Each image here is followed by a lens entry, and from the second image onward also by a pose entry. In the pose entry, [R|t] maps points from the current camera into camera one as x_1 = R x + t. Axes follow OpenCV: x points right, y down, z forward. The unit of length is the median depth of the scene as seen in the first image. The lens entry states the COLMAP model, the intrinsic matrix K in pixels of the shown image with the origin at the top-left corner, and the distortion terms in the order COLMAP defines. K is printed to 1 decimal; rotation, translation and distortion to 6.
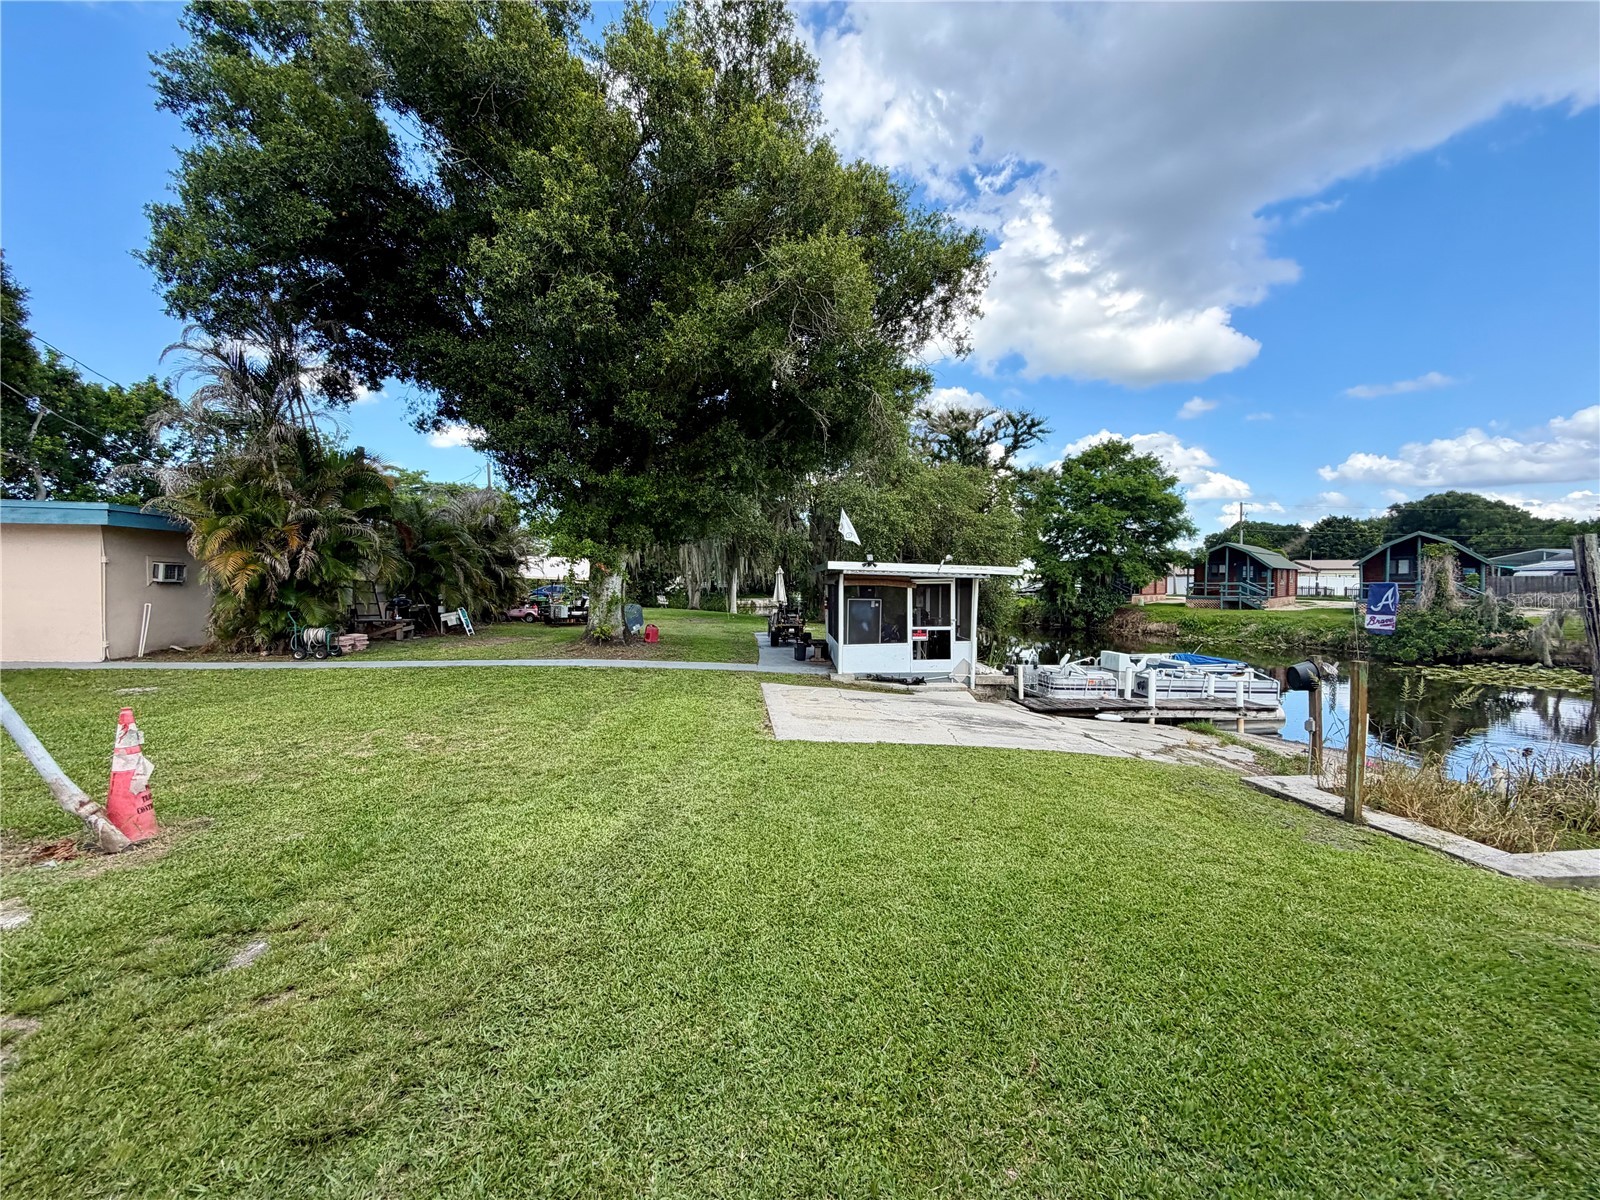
lens RADIAL K [[638.5, 0, 794.3], [0, 638.5, 596.2], [0, 0, 1]] dist [-0.002304, 0.000898]
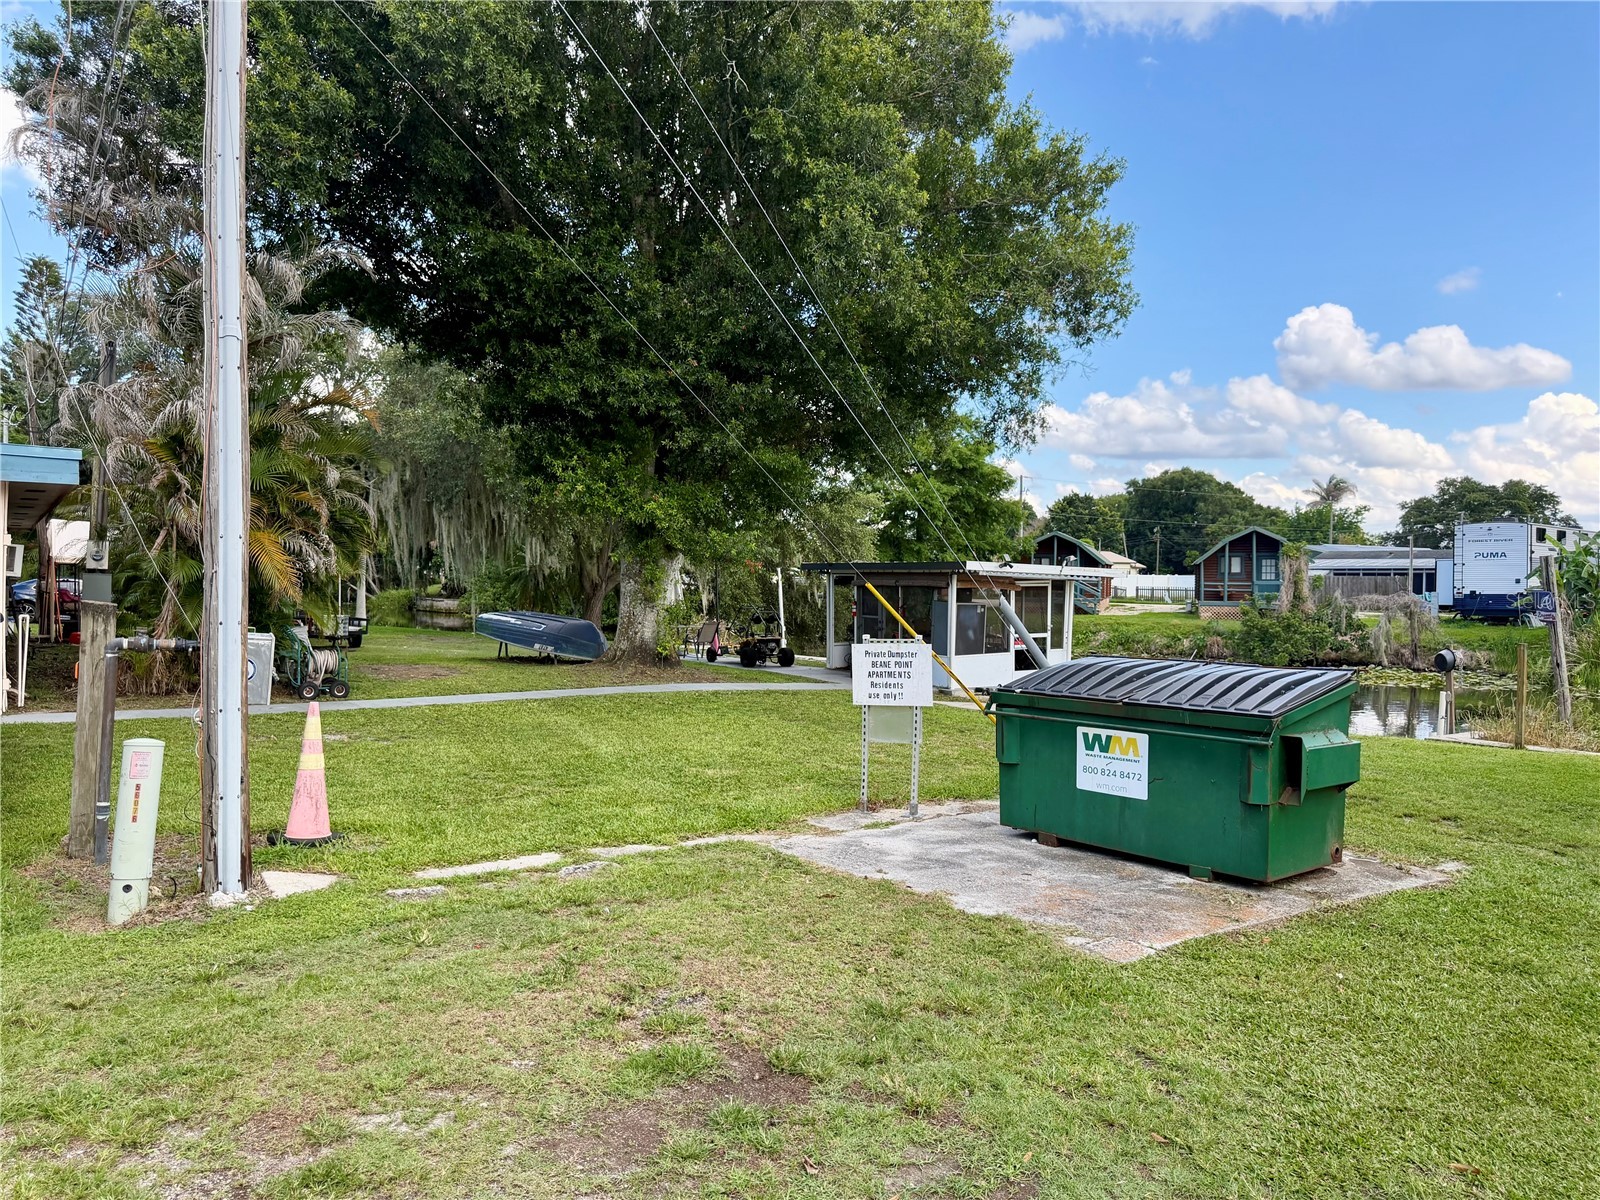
lens RADIAL K [[1126.9, 0, 788.4], [0, 1126.9, 602.2], [0, 0, 1]] dist [0.059129, -0.052851]
pose [[0.879453, -0.003266, 0.475974, -0.615599], [0.001382, 0.999990, 0.004309, -0.003033], [-0.475983, -0.003132, 0.879449, -0.175467]]
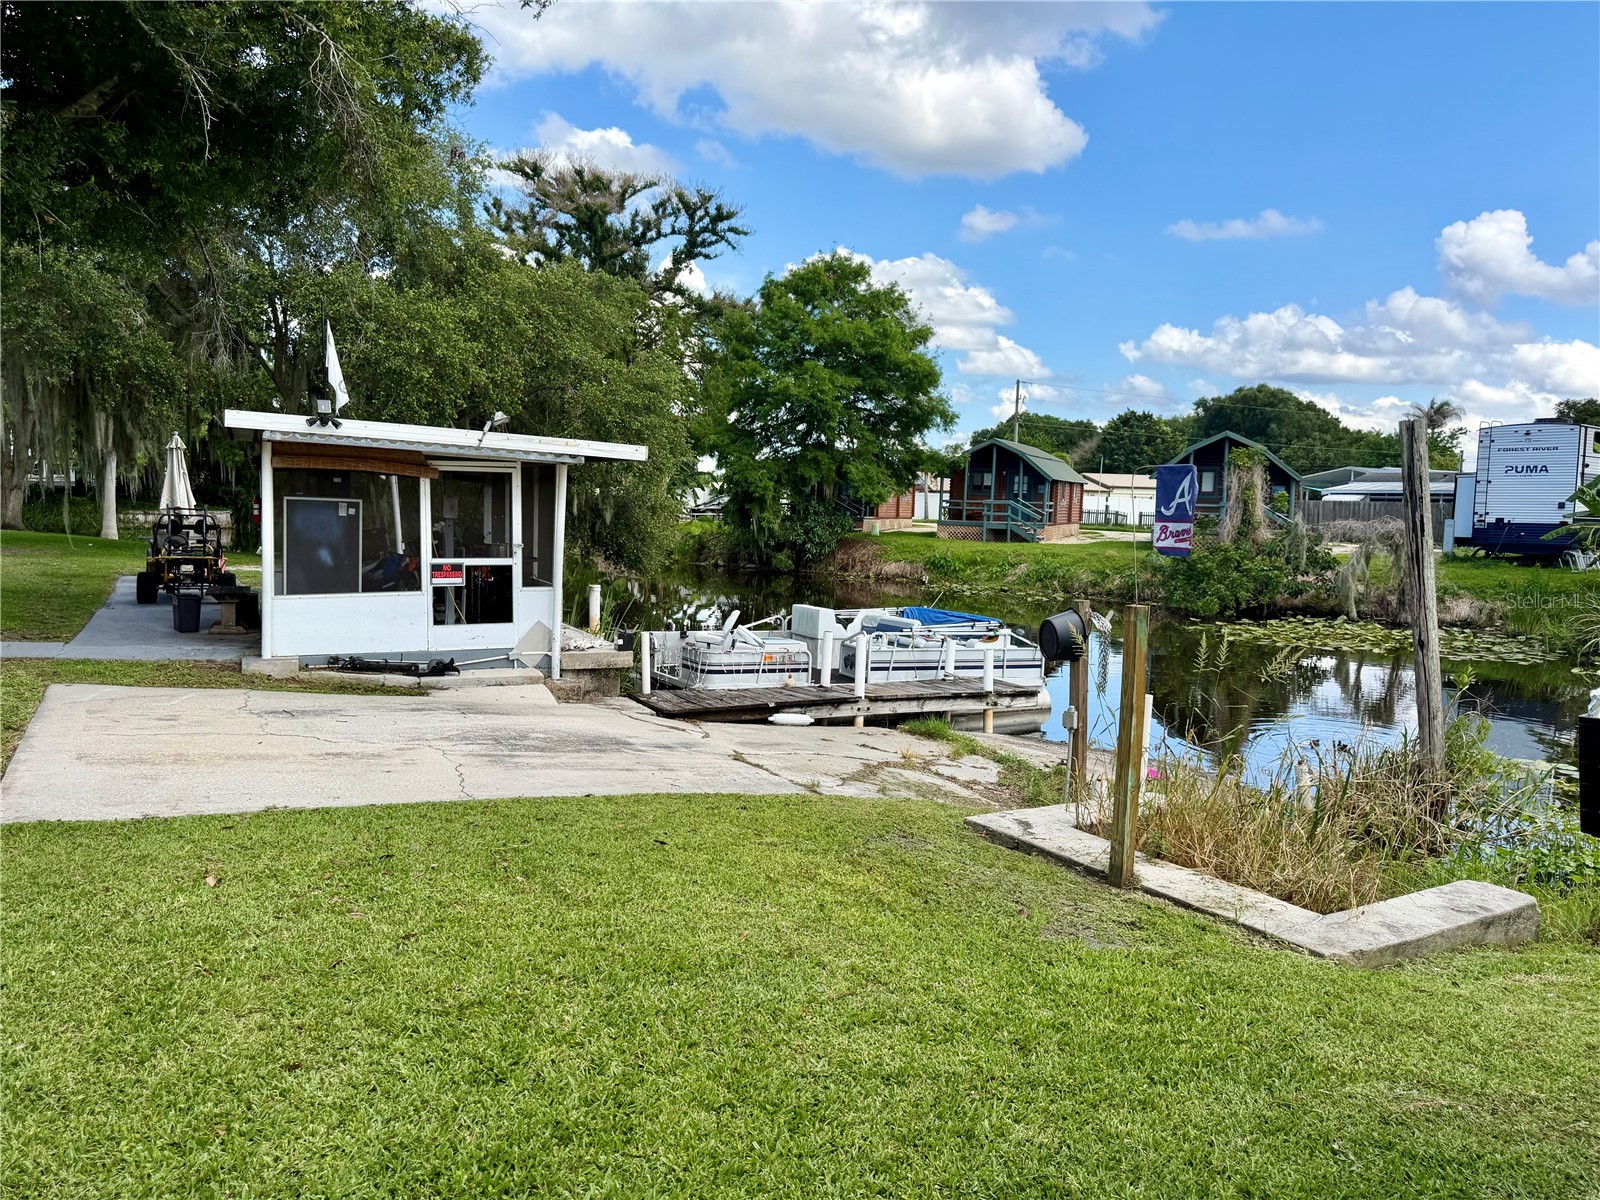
lens RADIAL K [[1126.9, 0, 787.9], [0, 1126.9, 606.6], [0, 0, 1]] dist [0.059129, -0.052851]
pose [[0.916428, -0.011848, 0.400025, 0.063194], [-0.019644, 0.997025, 0.074533, 0.010788], [-0.399718, -0.076163, 0.913469, 0.065849]]
